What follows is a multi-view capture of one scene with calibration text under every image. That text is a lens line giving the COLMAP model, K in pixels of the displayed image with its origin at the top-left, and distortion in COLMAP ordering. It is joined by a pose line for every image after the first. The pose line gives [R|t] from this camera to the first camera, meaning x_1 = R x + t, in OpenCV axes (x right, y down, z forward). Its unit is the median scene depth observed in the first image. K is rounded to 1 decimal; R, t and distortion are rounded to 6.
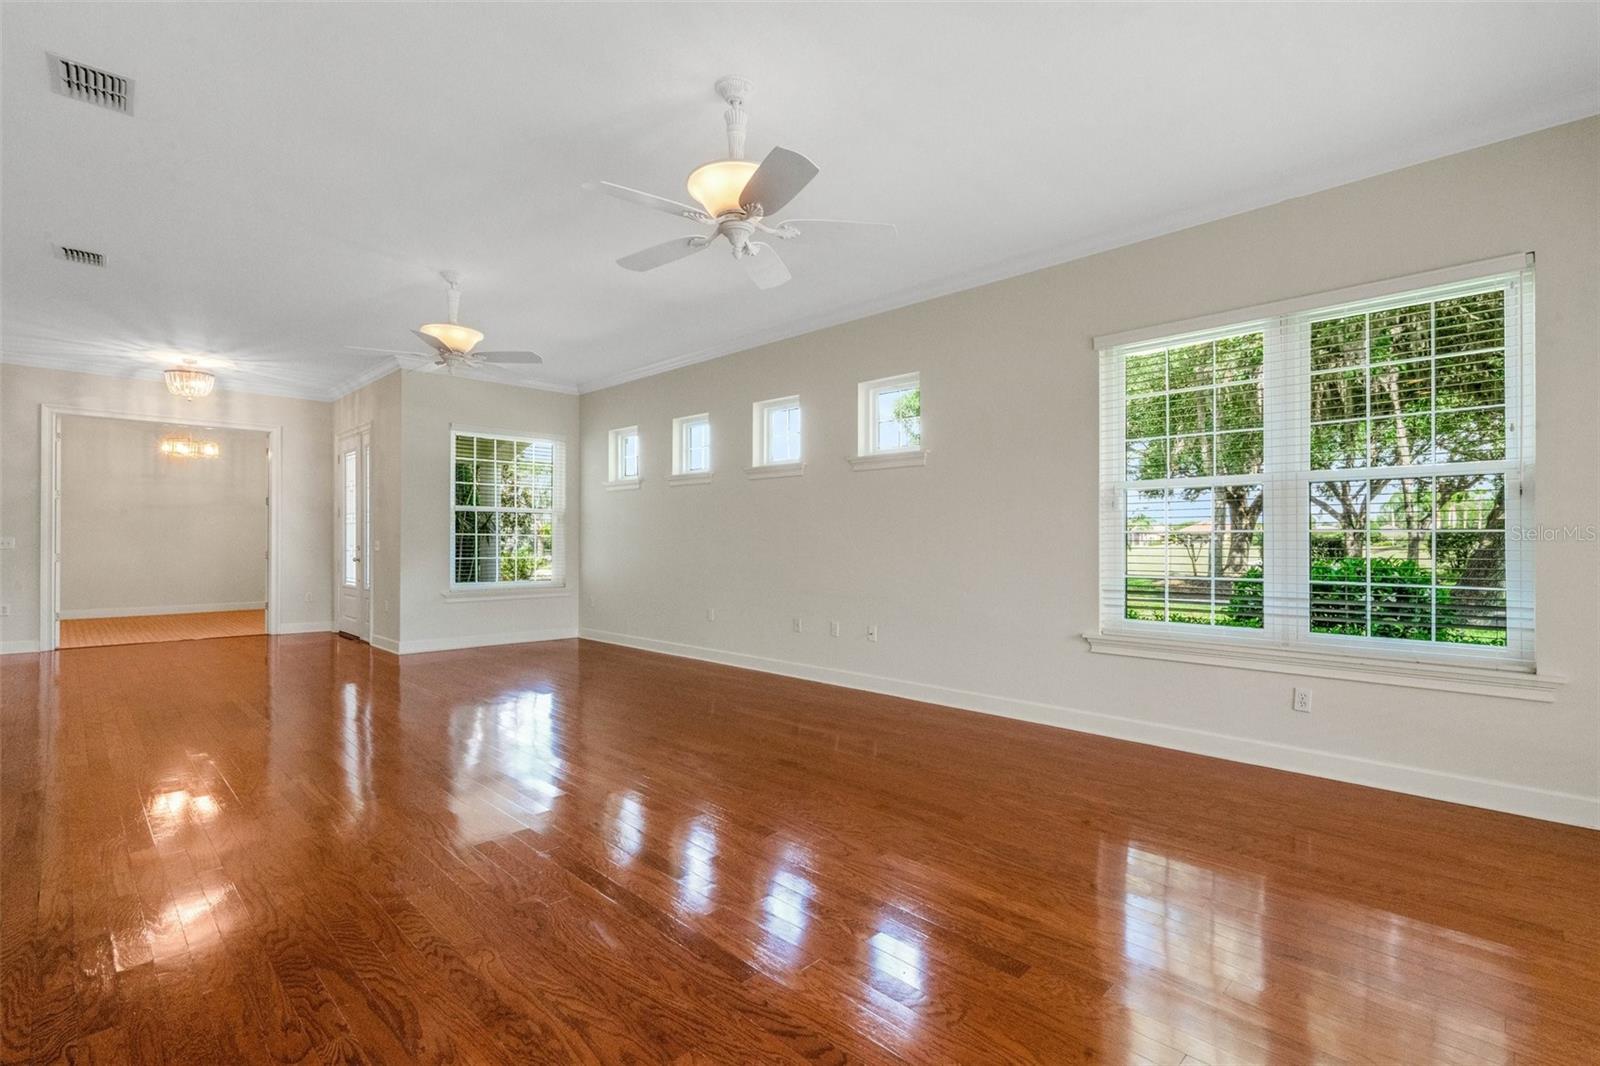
lens RADIAL K [[747.3, 0, 812.5], [0, 747.3, 536.9], [0, 0, 1]] dist [0.000552, -0.000172]
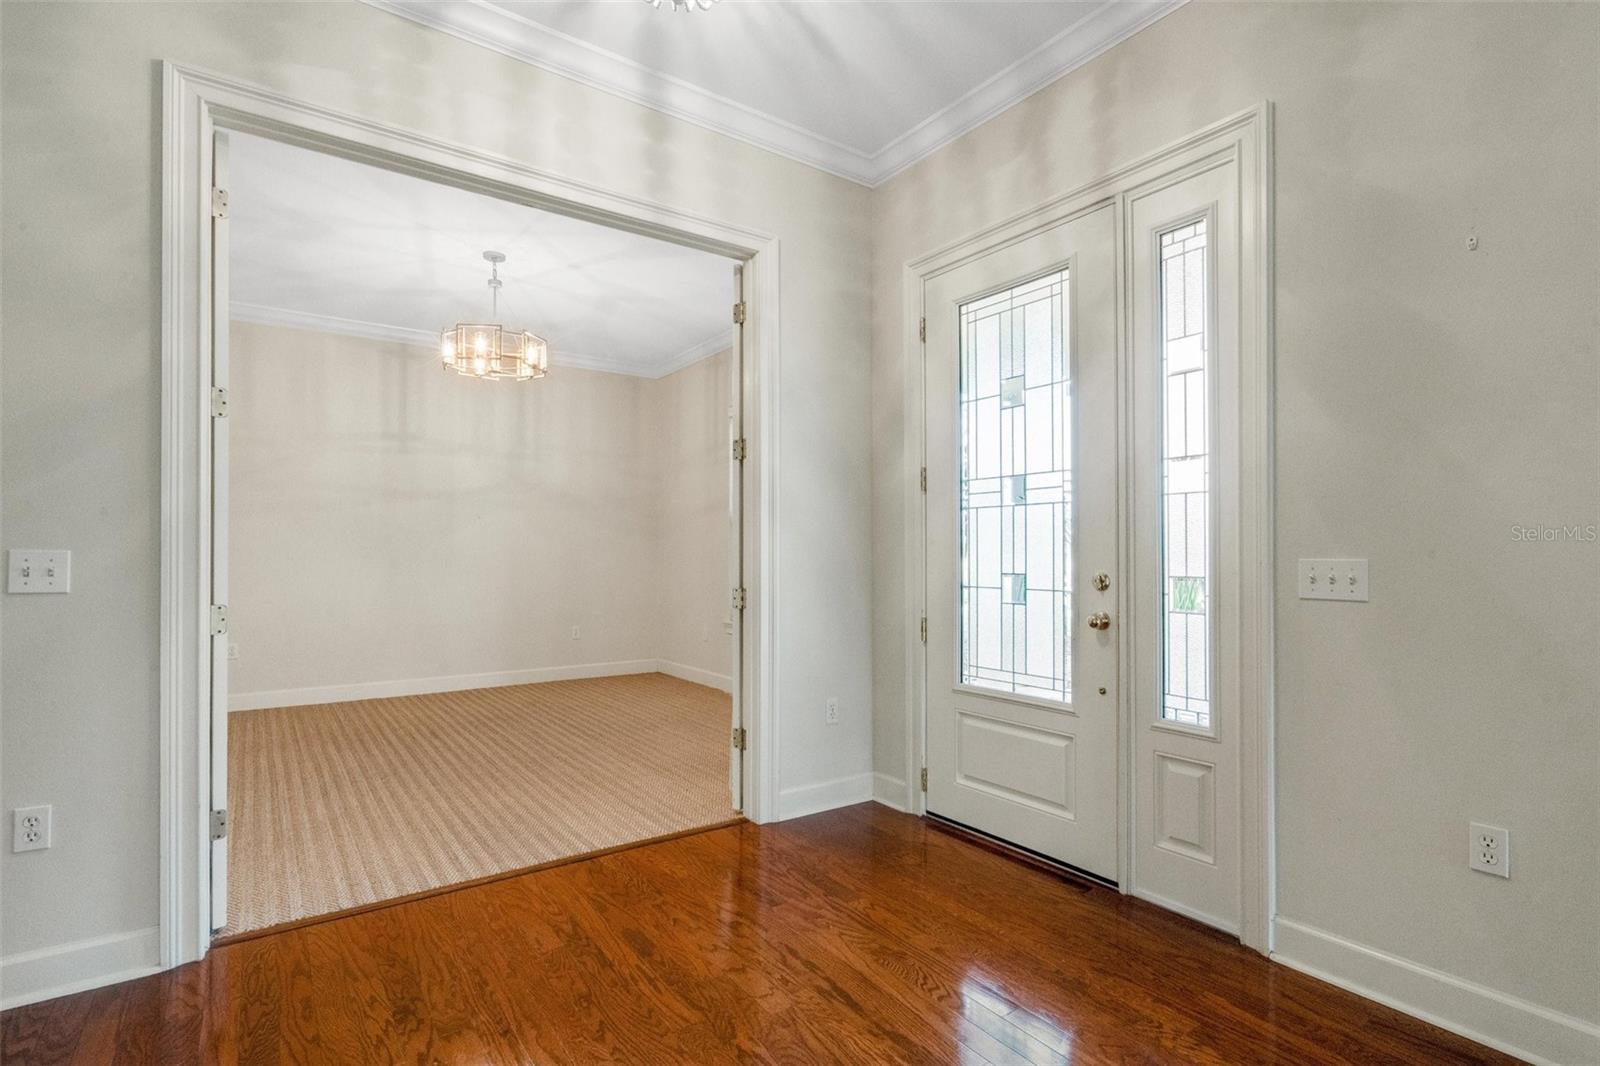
lens RADIAL K [[747.3, 0, 802.6], [0, 747.3, 545.5], [0, 0, 1]] dist [0.000552, -0.000172]
pose [[0.990201, -0.008772, -0.139373, -0.670101], [0.006888, 0.999878, -0.013996, 0.000528], [0.139479, 0.012899, 0.990141, 0.671687]]
